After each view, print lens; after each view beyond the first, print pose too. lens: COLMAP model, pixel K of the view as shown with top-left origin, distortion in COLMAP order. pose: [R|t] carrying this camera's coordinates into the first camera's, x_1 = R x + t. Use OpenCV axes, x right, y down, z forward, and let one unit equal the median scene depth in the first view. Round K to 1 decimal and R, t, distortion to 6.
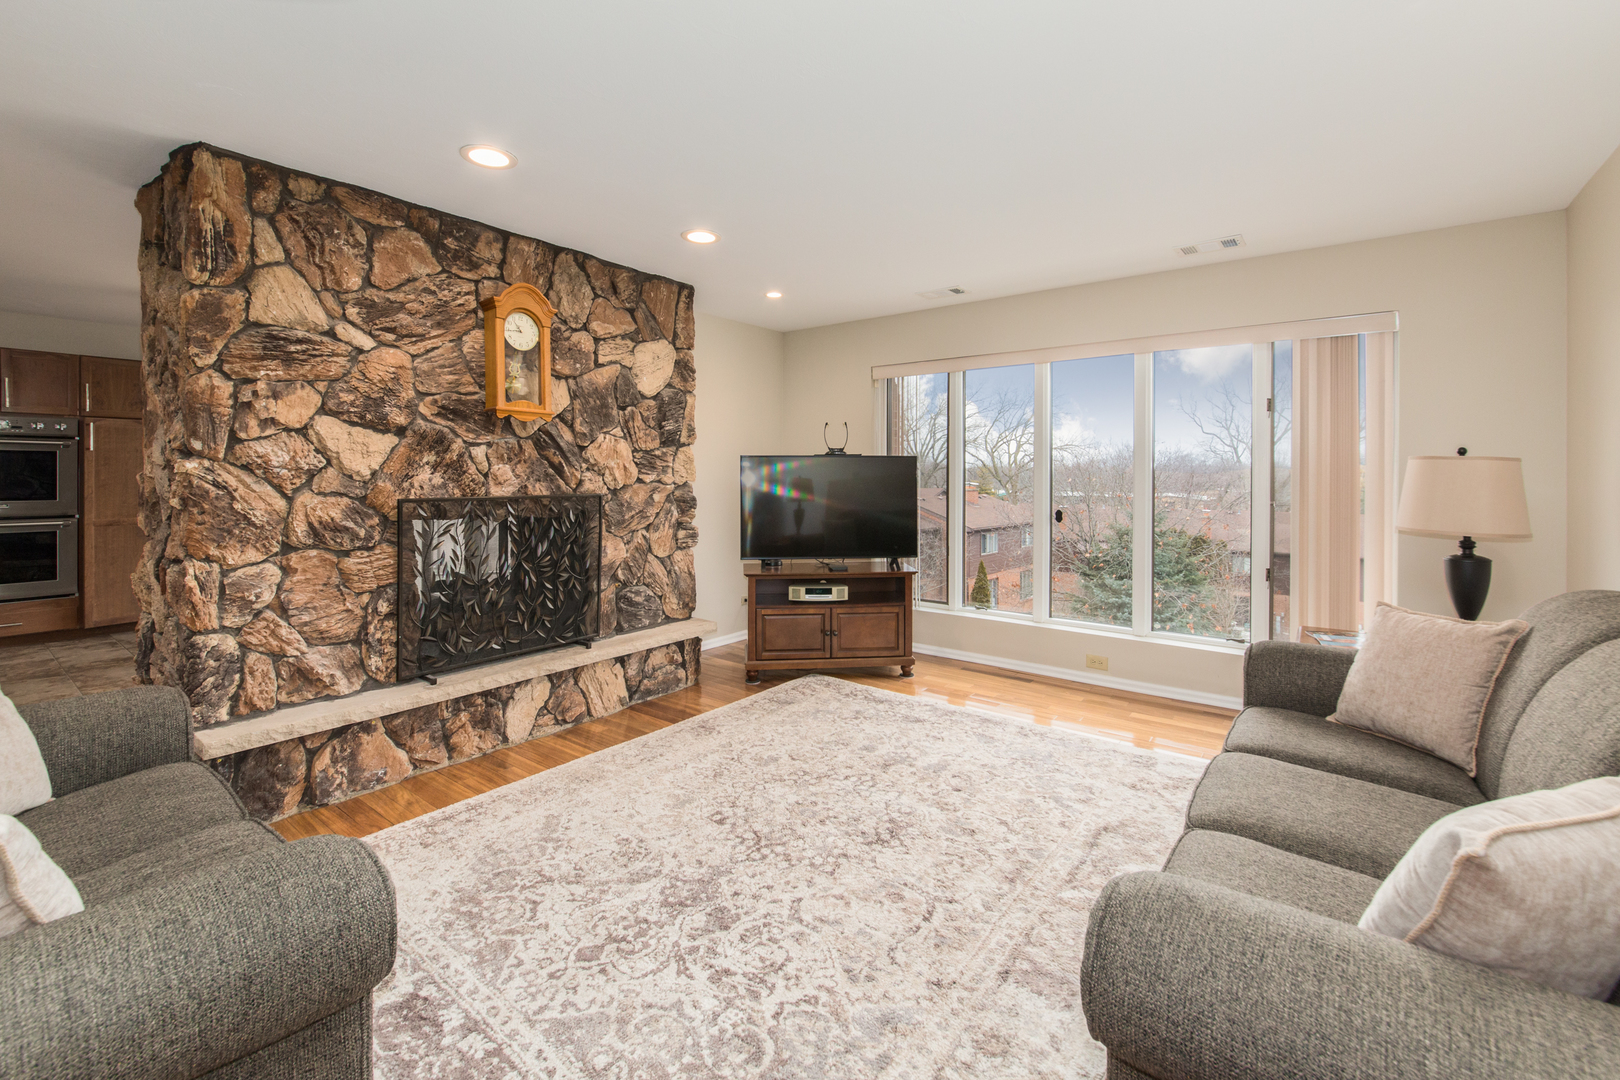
lens RADIAL K [[706.3, 0, 808.9], [0, 706.3, 473.0], [0, 0, 1]] dist [0.002135, 0.000044]
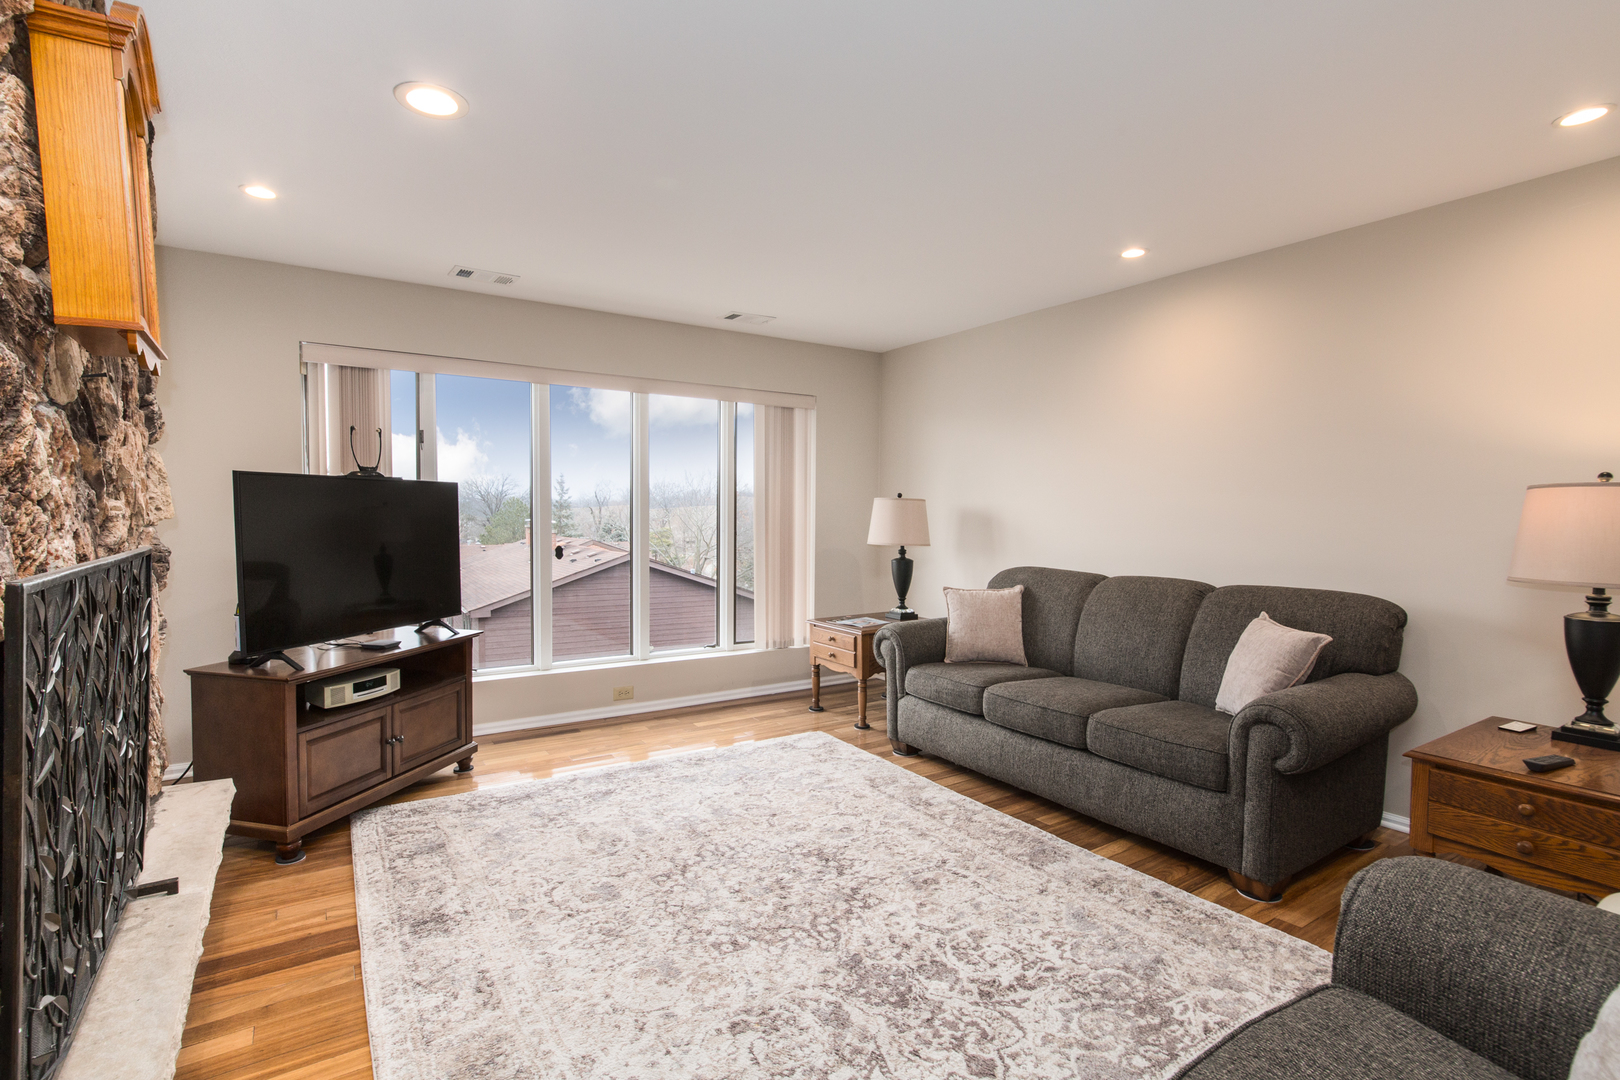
lens RADIAL K [[764.2, 0, 810.0], [0, 764.2, 540.0], [0, 0, 1]] dist [-0.000694, -0.000124]
pose [[0.325848, -0.035886, 0.944741, -0.803352], [-0.006208, 0.999177, 0.040094, 0.002947], [-0.945402, -0.018930, 0.325357, 0.590422]]
